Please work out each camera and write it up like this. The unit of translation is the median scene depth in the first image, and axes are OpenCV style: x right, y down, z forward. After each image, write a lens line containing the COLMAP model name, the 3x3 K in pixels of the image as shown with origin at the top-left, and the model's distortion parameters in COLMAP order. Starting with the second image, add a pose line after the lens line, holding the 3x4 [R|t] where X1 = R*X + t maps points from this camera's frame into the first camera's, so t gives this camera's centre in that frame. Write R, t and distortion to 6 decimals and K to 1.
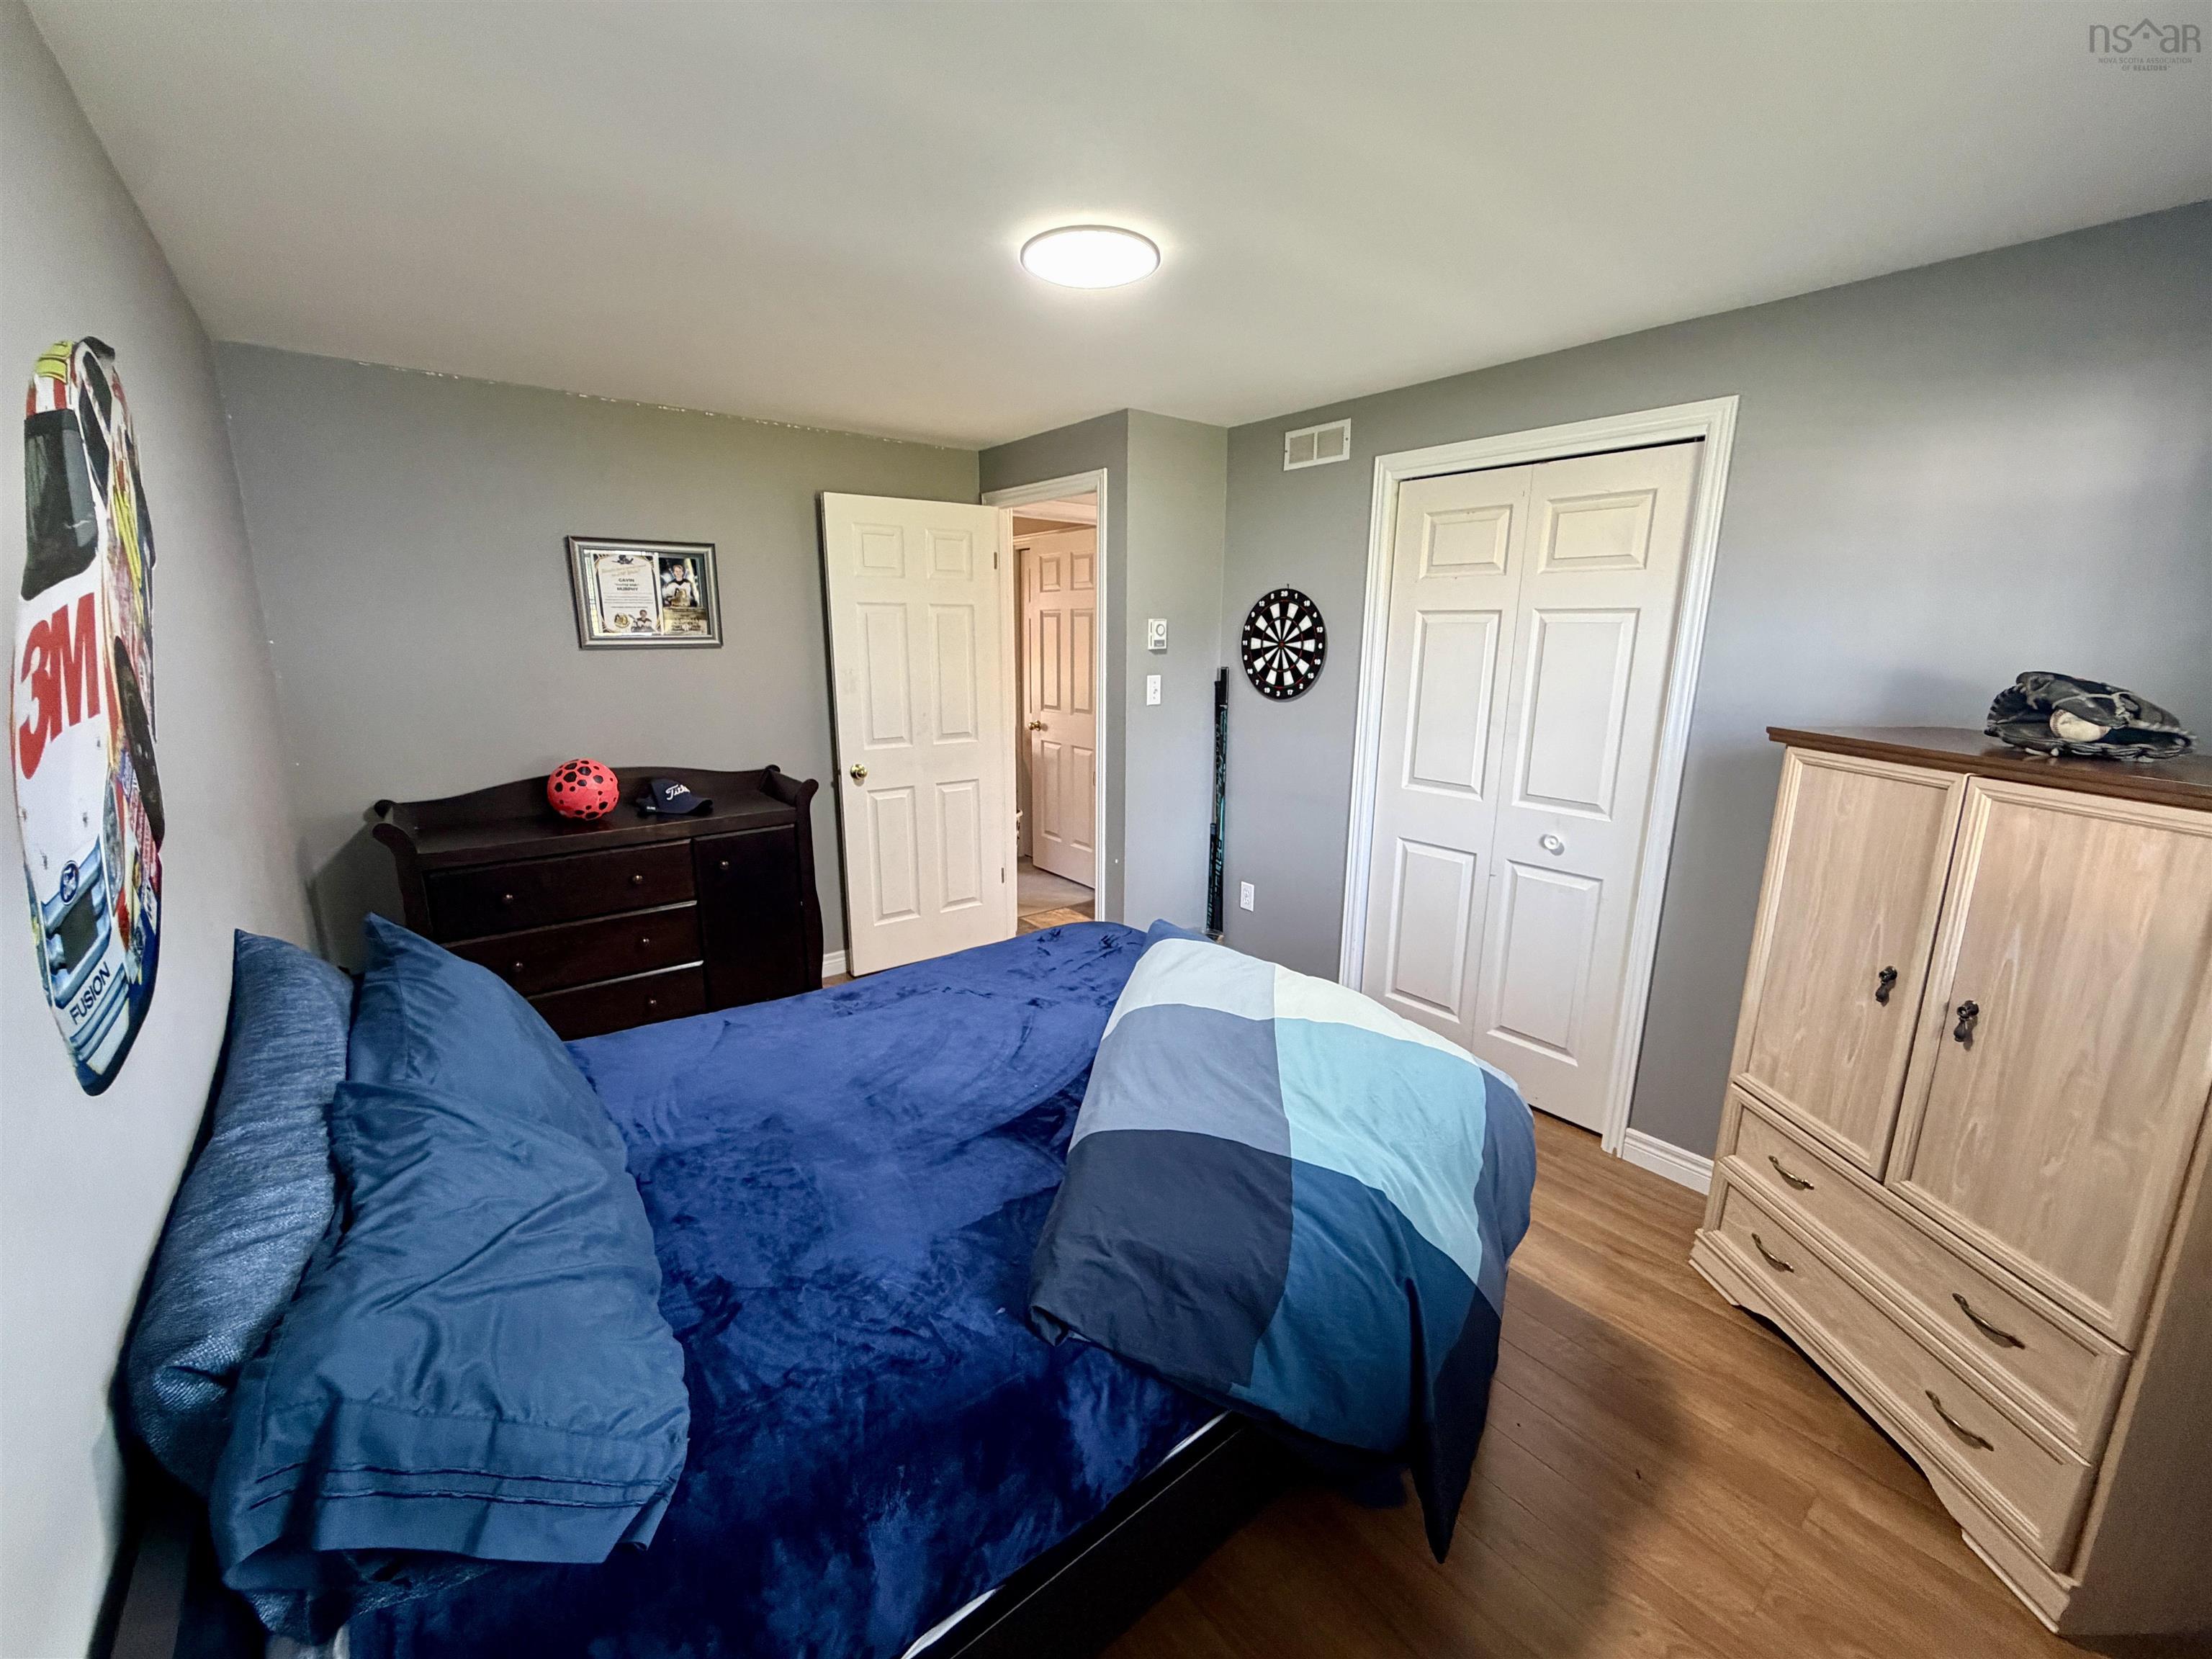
lens RADIAL K [[885.2, 0, 1099.6], [0, 885.2, 825.9], [0, 0, 1]] dist [-0.000732, 0.000072]
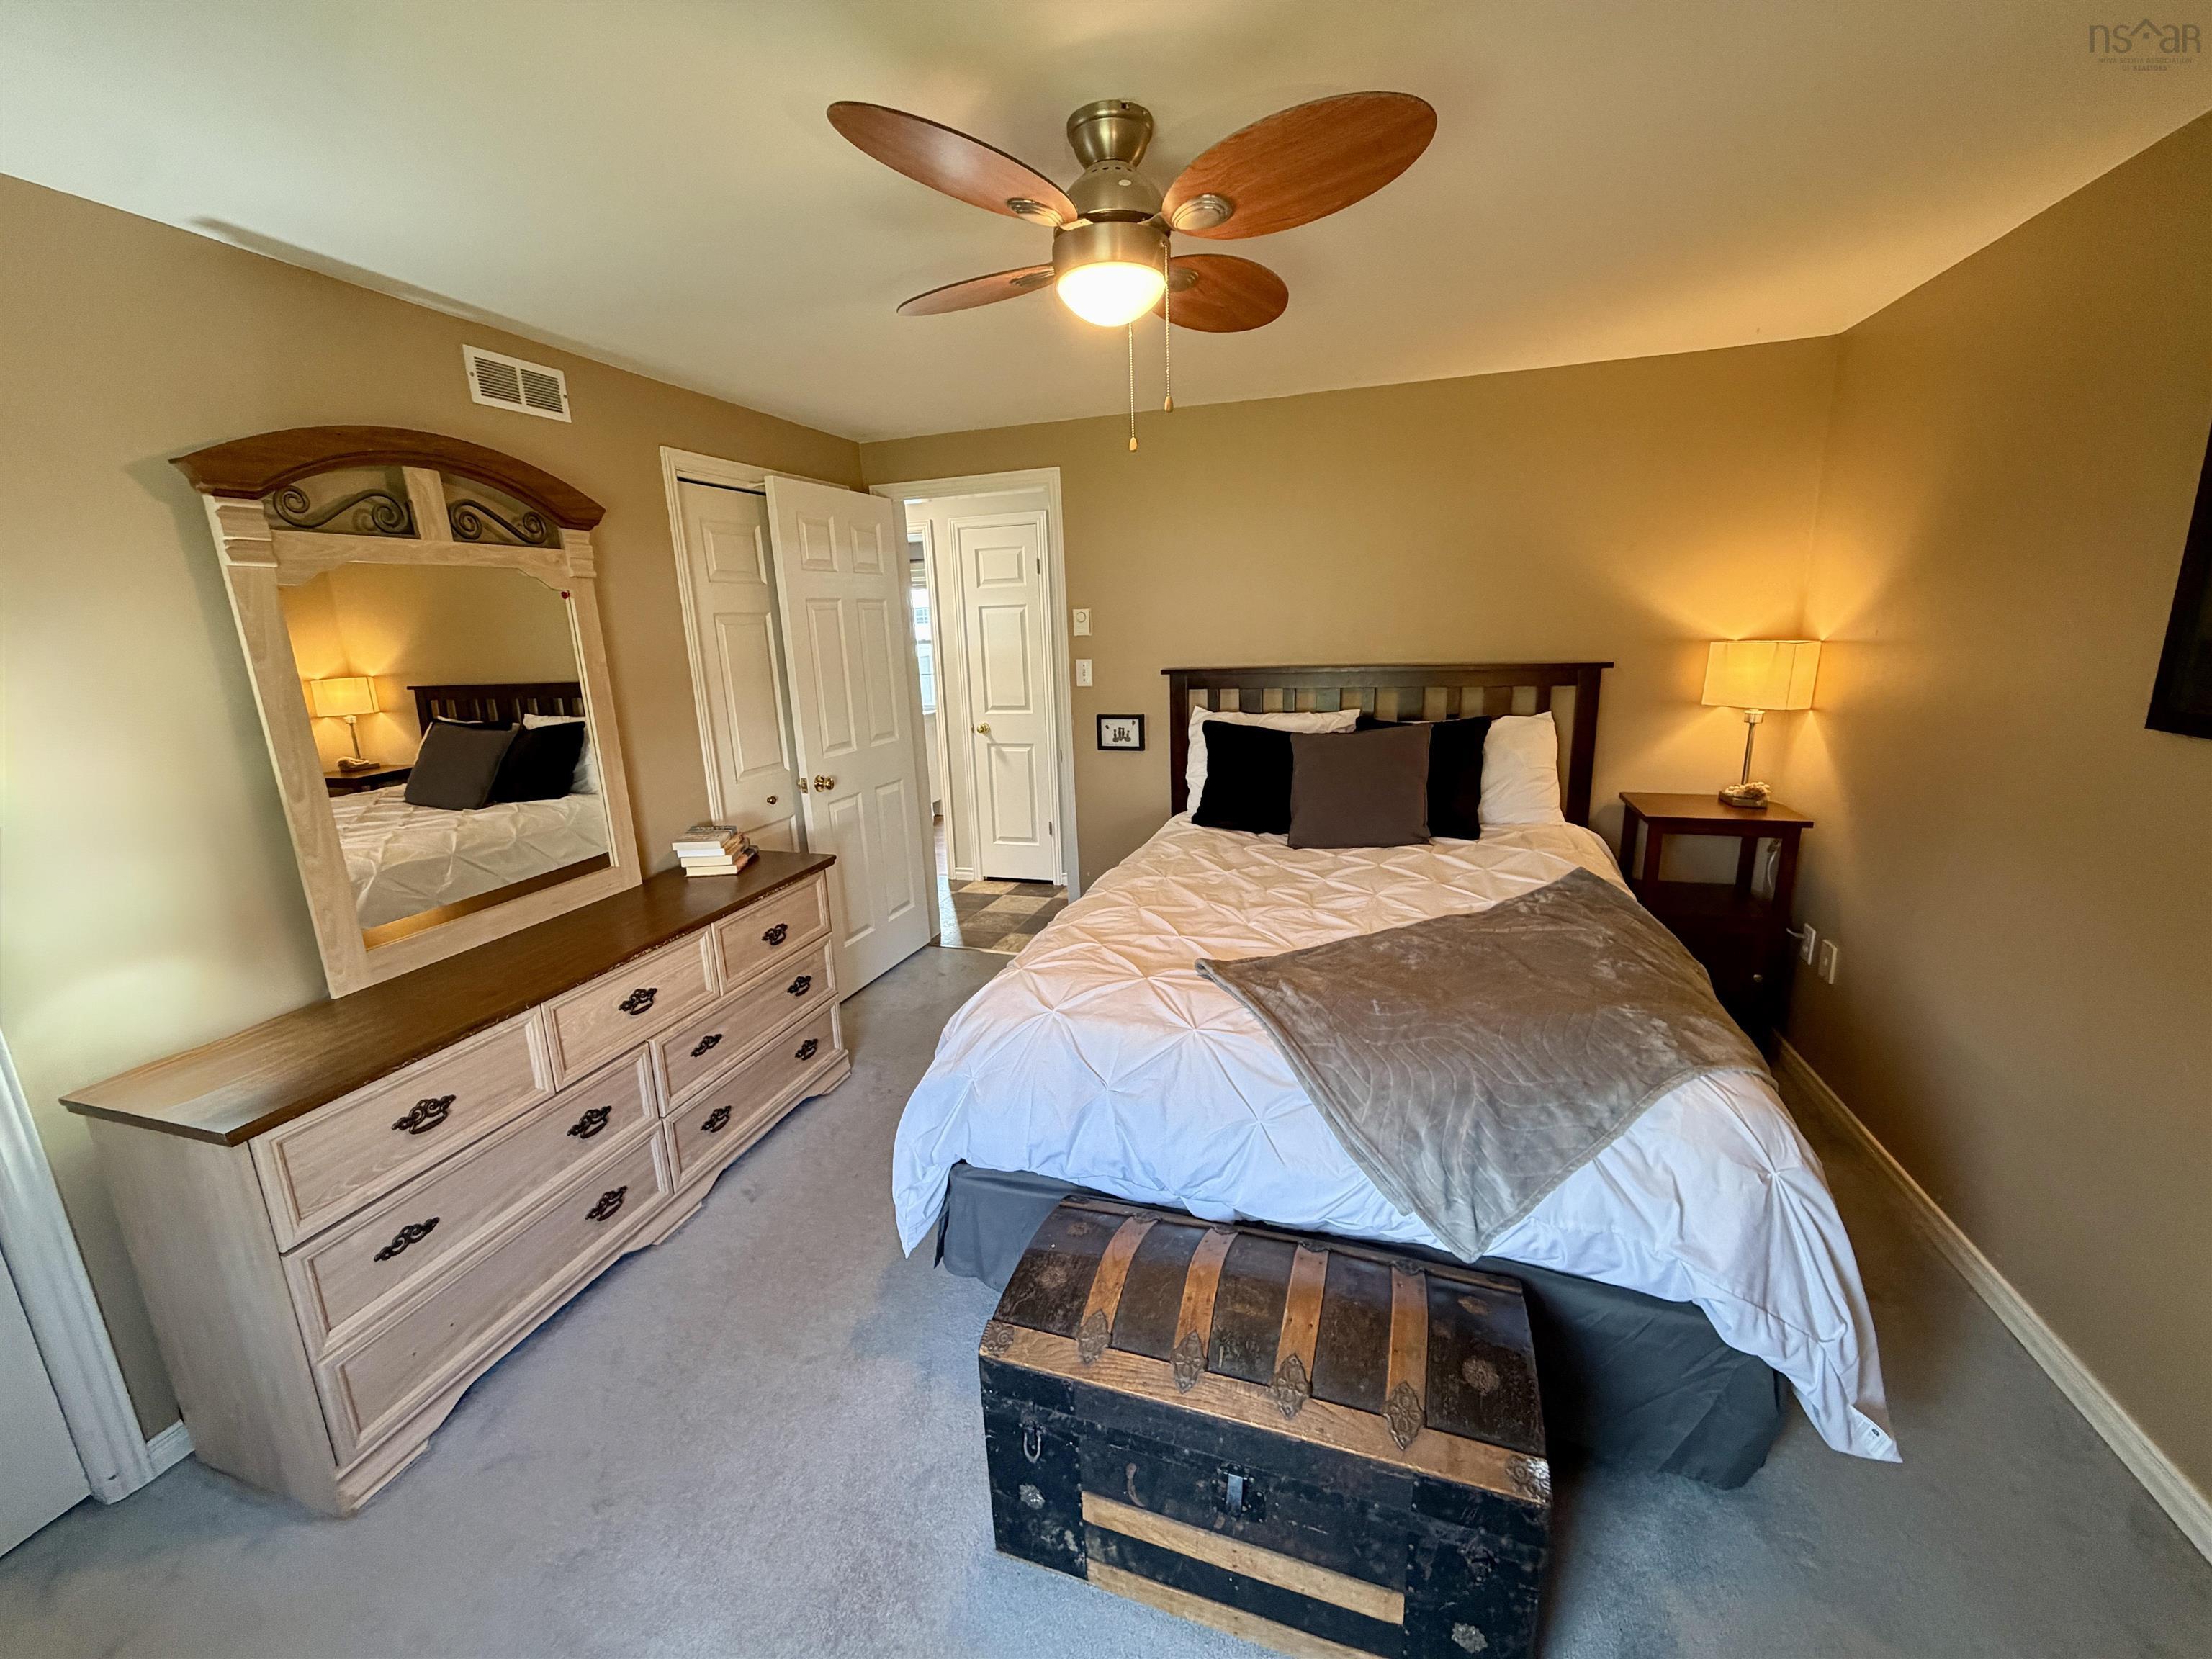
lens RADIAL K [[885.2, 0, 1099.6], [0, 885.2, 825.9], [0, 0, 1]] dist [-0.000732, 0.000072]
pose [[-0.560025, -0.170261, 0.810792, -0.644043], [0.230005, 0.908231, 0.349590, -0.262203], [-0.795908, 0.382266, -0.469471, 1.124354]]
